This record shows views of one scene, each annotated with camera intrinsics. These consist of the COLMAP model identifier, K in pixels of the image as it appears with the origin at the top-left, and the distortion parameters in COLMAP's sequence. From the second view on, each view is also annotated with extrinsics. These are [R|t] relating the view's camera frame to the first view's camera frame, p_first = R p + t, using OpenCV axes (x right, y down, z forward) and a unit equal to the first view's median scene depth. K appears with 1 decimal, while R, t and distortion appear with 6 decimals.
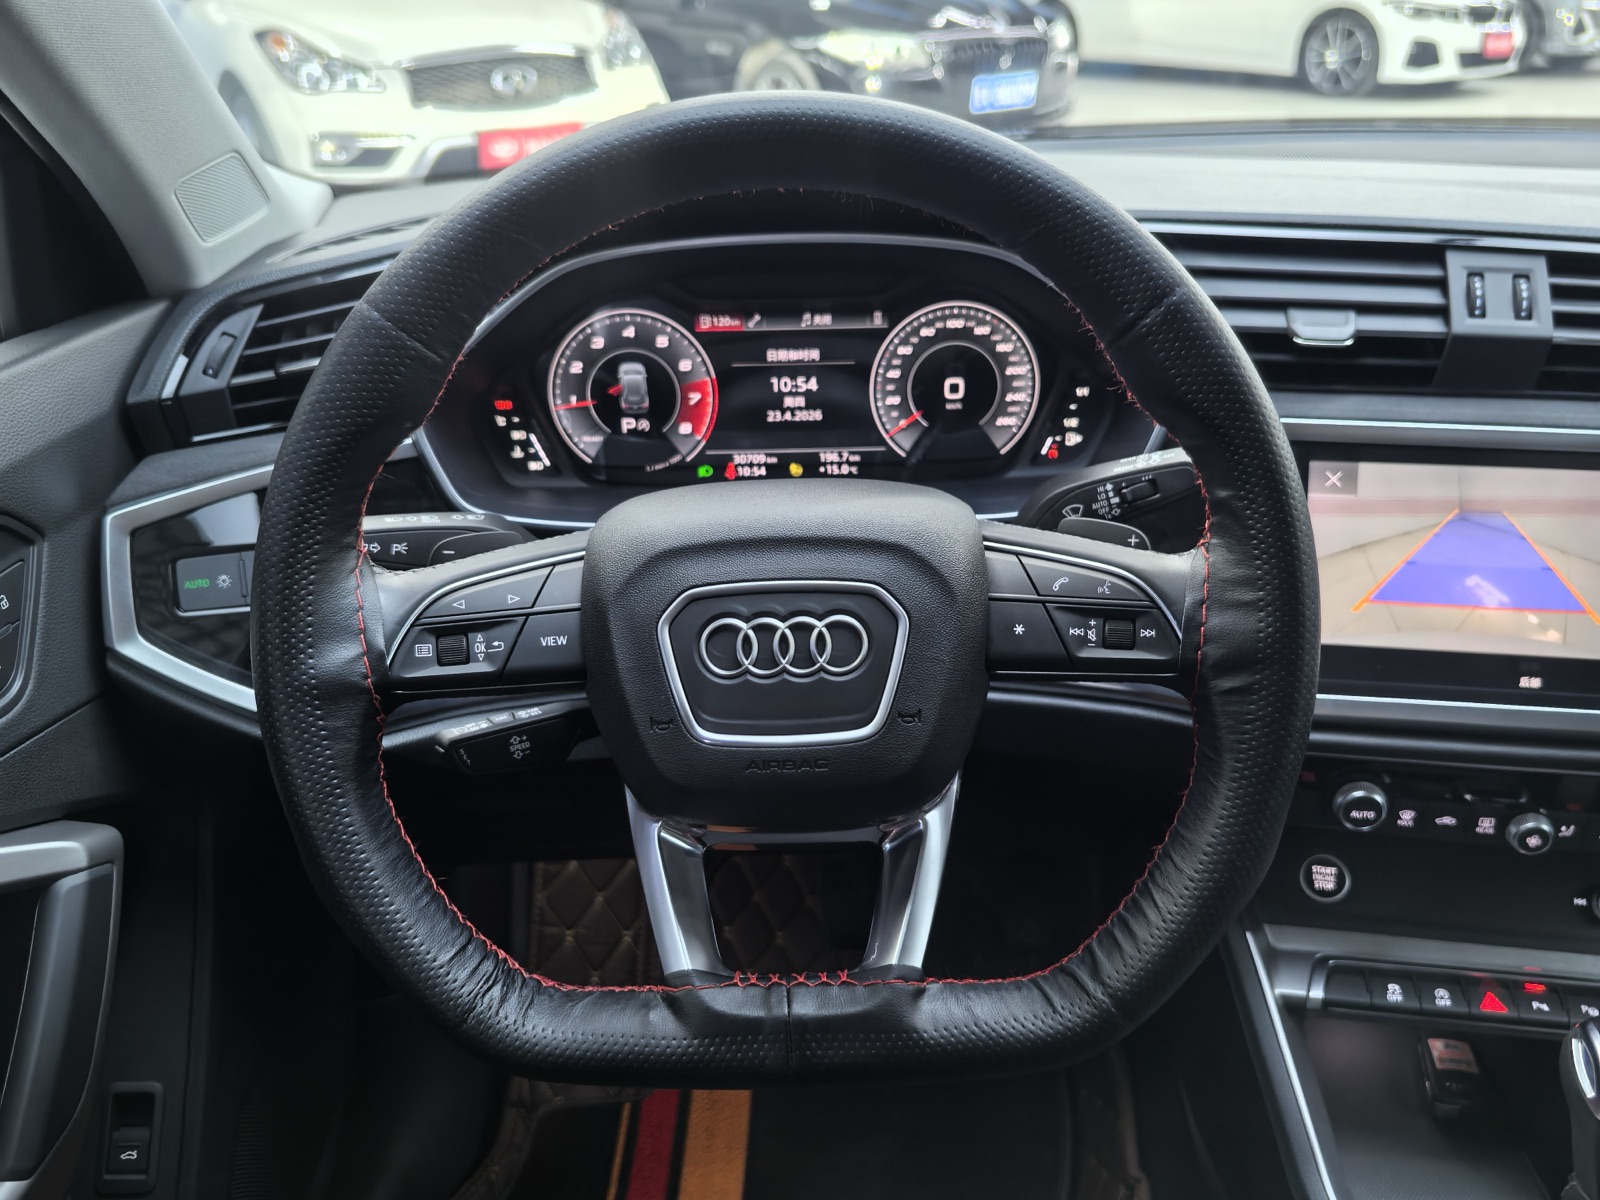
lens RADIAL K [[1273.3, 0, 814.7], [0, 1273.3, 602.5], [0, 0, 1]] dist [0.046835, -0.068918]
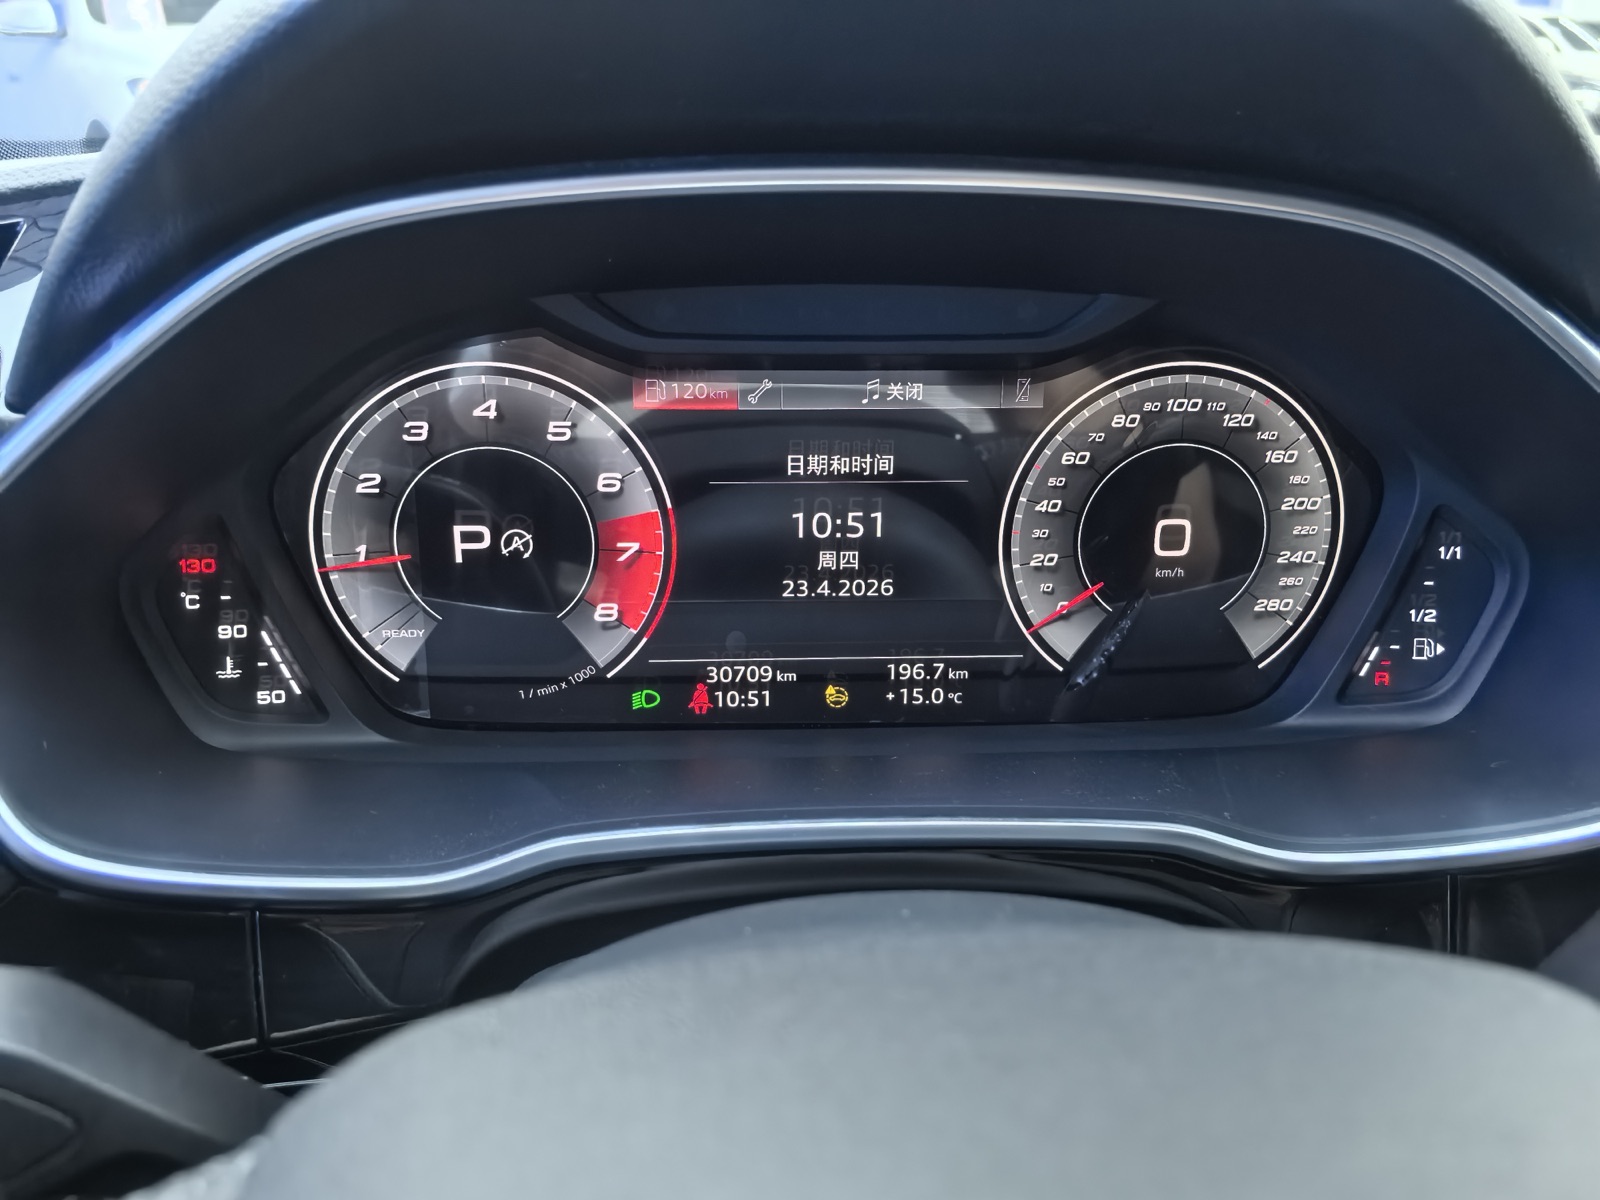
lens RADIAL K [[1273.3, 0, 814.7], [0, 1273.3, 602.5], [0, 0, 1]] dist [0.046835, -0.068918]
pose [[0.997715, 0.009788, 0.066853, -0.057558], [-0.006713, 0.998916, -0.046070, -0.122176], [-0.067232, 0.045516, 0.996699, 0.539066]]
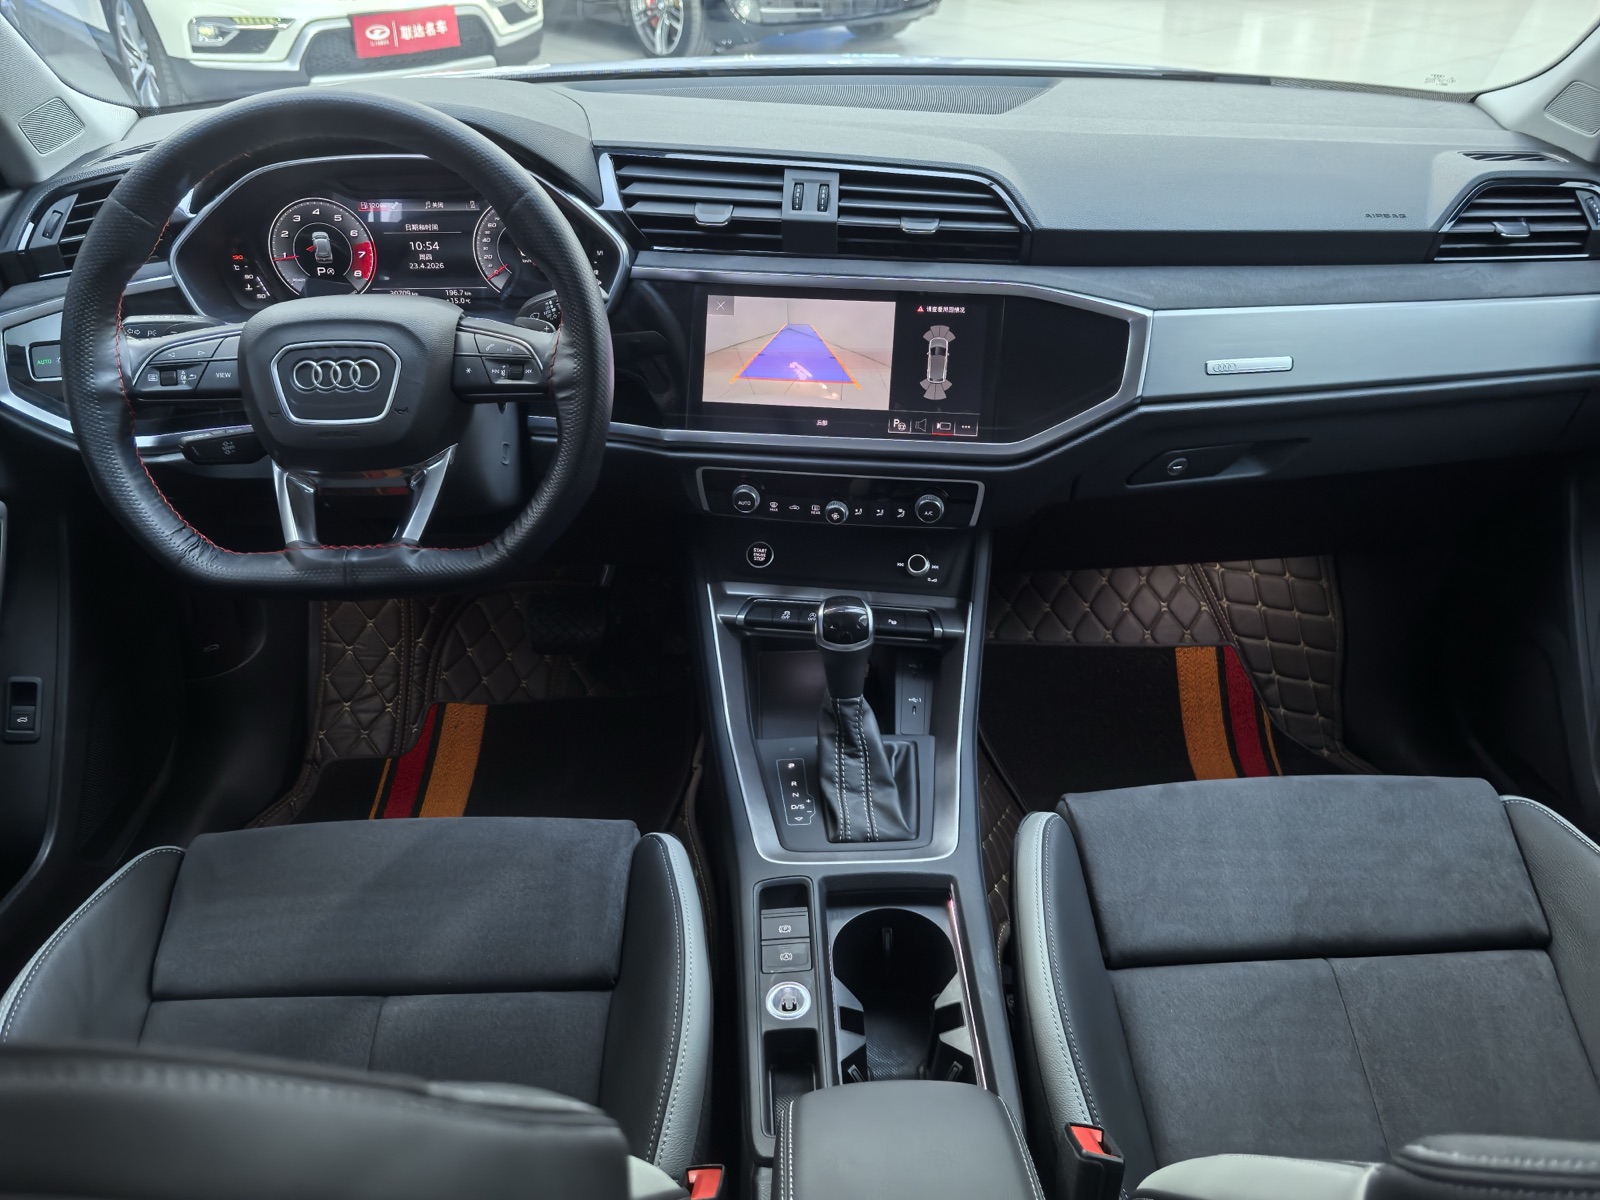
lens RADIAL K [[1304.5, 0, 800.0], [0, 1304.5, 600.0], [0, 0, 1]] dist [0.126484, -0.180778]
pose [[0.999672, -0.002085, 0.025513, 0.419366], [0.000042, 0.996811, 0.079793, 0.142218], [-0.025598, -0.079766, 0.996485, -0.718408]]
